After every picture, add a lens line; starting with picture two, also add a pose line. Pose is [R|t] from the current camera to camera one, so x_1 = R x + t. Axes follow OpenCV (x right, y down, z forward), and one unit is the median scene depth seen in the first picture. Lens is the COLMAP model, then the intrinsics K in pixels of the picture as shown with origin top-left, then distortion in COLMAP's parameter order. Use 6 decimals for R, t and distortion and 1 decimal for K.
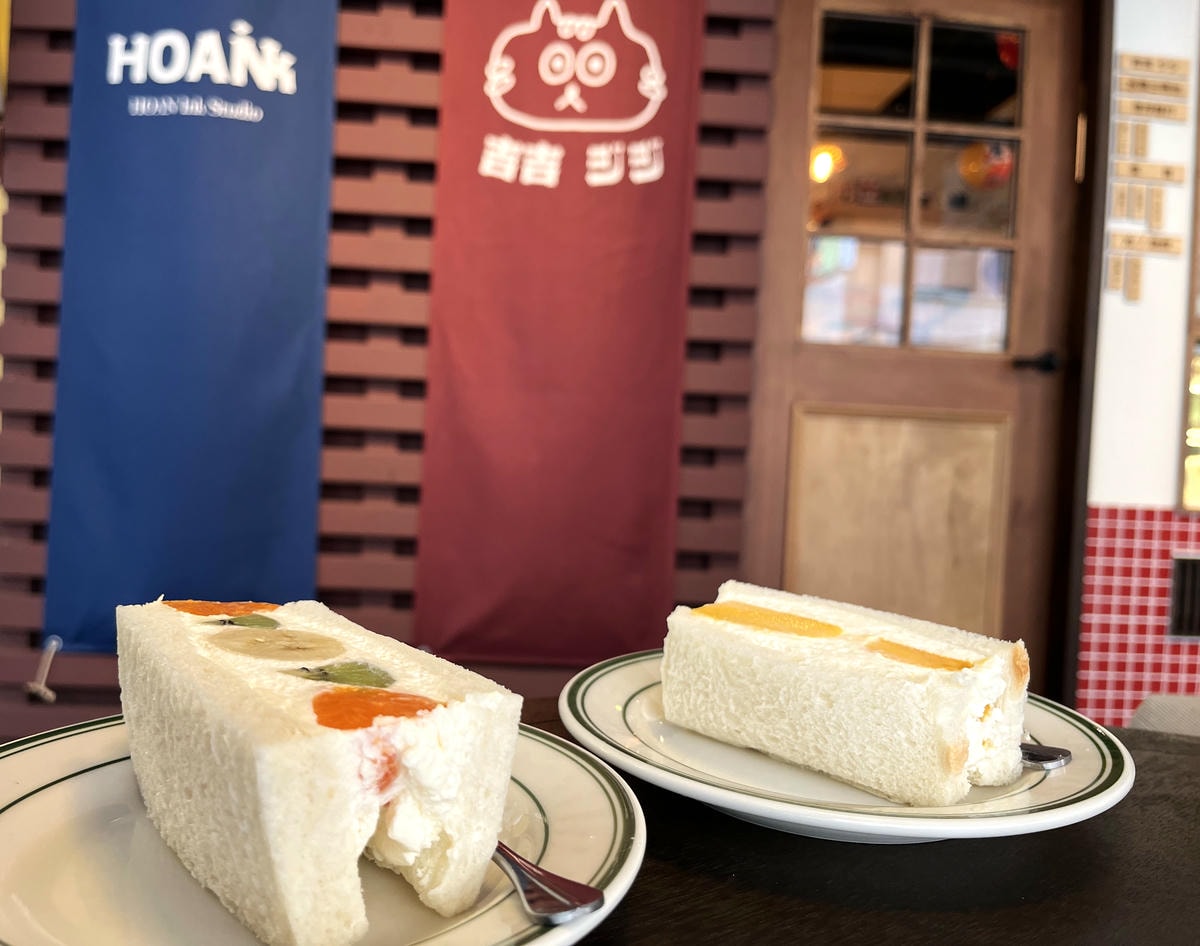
lens RADIAL K [[949.7, 0, 565.0], [0, 949.7, 470.2], [0, 0, 1]] dist [0.033292, -0.049443]
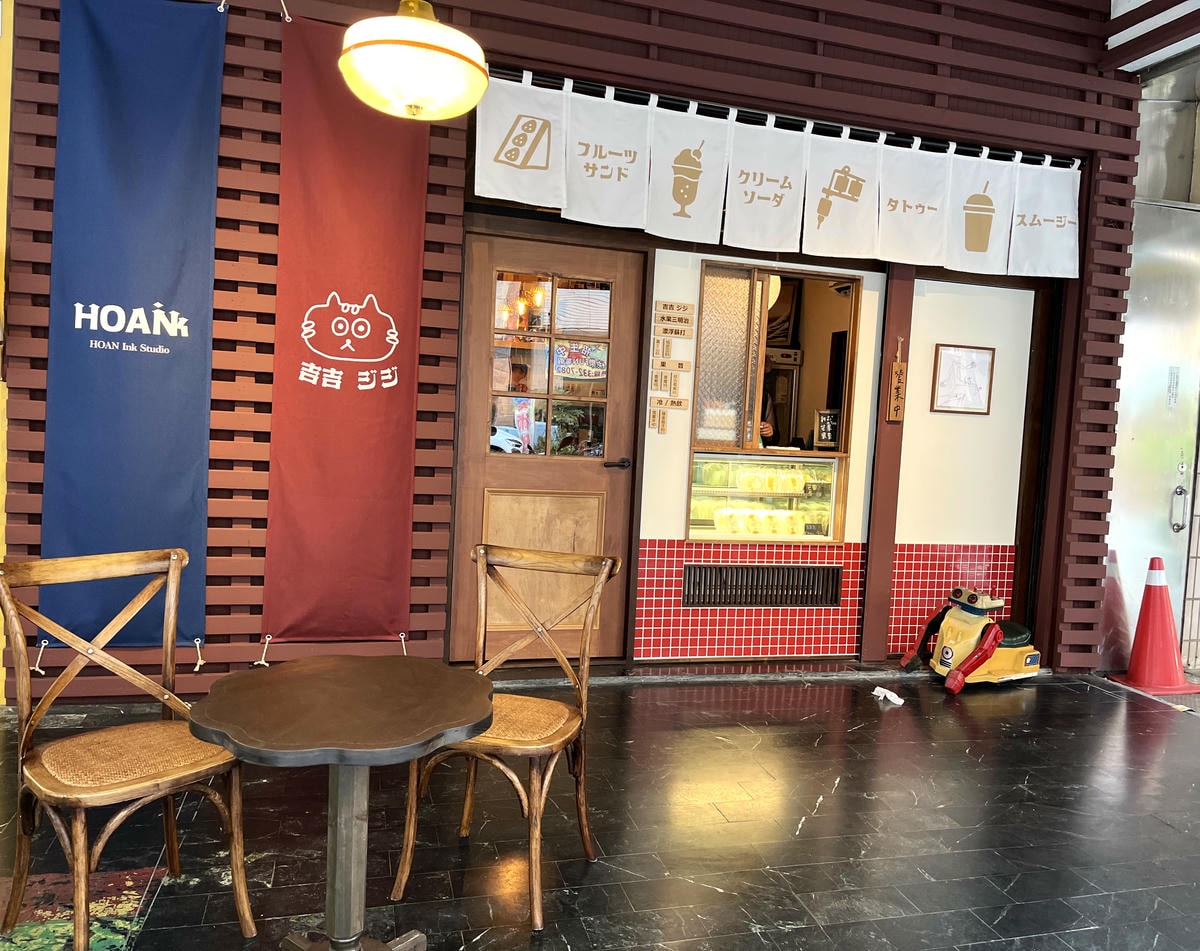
lens RADIAL K [[949.7, 0, 649.9], [0, 949.7, 487.8], [0, 0, 1]] dist [0.033292, -0.049443]
pose [[0.962390, -0.012767, 0.271371, 0.064569], [-0.001076, 0.998708, 0.050801, -0.194813], [-0.271669, -0.049183, 0.961133, -0.980254]]
